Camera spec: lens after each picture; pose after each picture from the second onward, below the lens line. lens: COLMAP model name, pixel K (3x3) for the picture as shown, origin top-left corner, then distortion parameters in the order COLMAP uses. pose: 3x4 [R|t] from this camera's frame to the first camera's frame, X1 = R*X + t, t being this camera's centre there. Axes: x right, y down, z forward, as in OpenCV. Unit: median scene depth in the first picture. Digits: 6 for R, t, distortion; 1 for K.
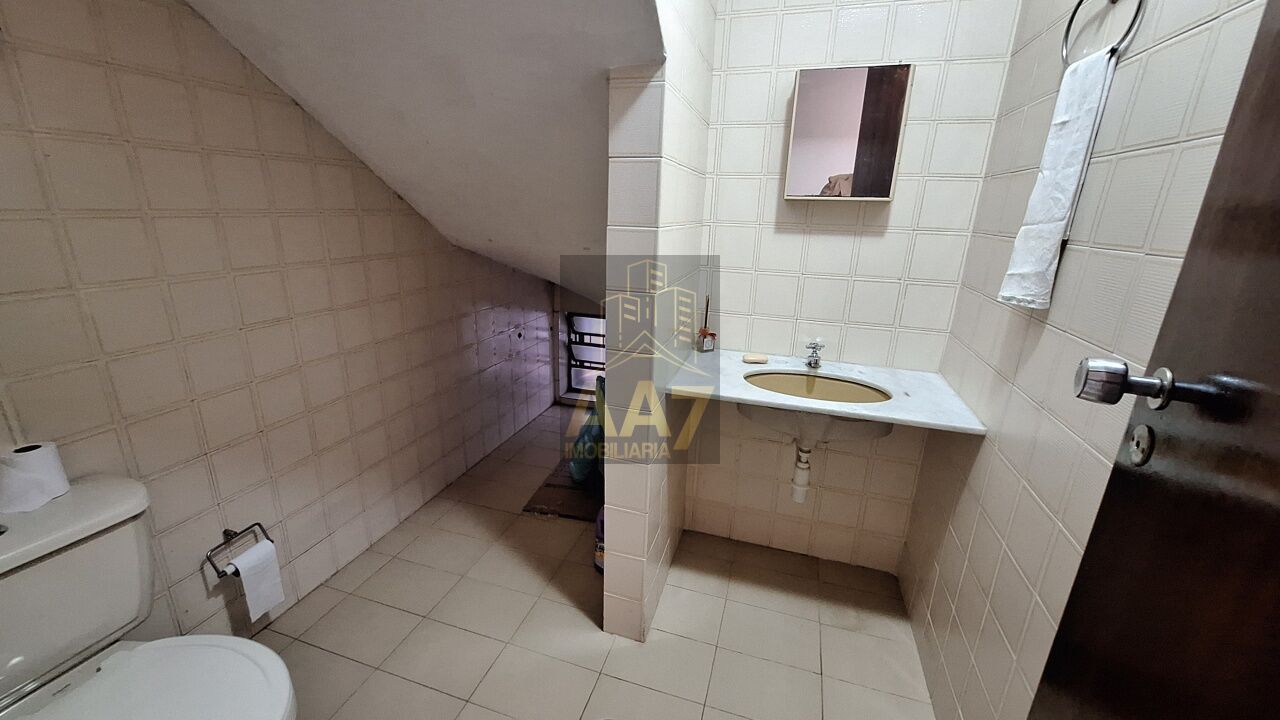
lens RADIAL K [[505.7, 0, 631.9], [0, 505.7, 359.9], [0, 0, 1]] dist [-0.000141, 0.000253]
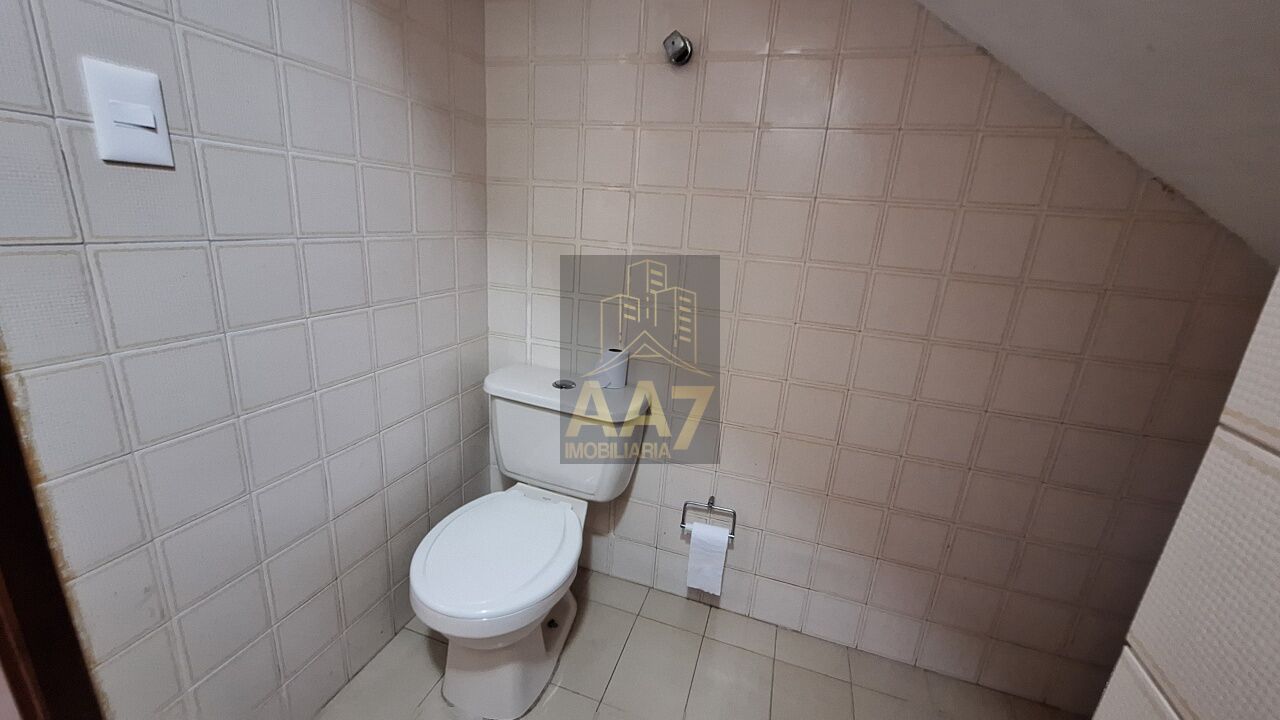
lens RADIAL K [[505.7, 0, 631.9], [0, 505.7, 359.9], [0, 0, 1]] dist [-0.000141, 0.000253]
pose [[-0.015841, 0.257988, -0.966018, 0.087786], [-0.350495, 0.903403, 0.247014, -0.073998], [0.936431, 0.342497, 0.076113, 0.393871]]
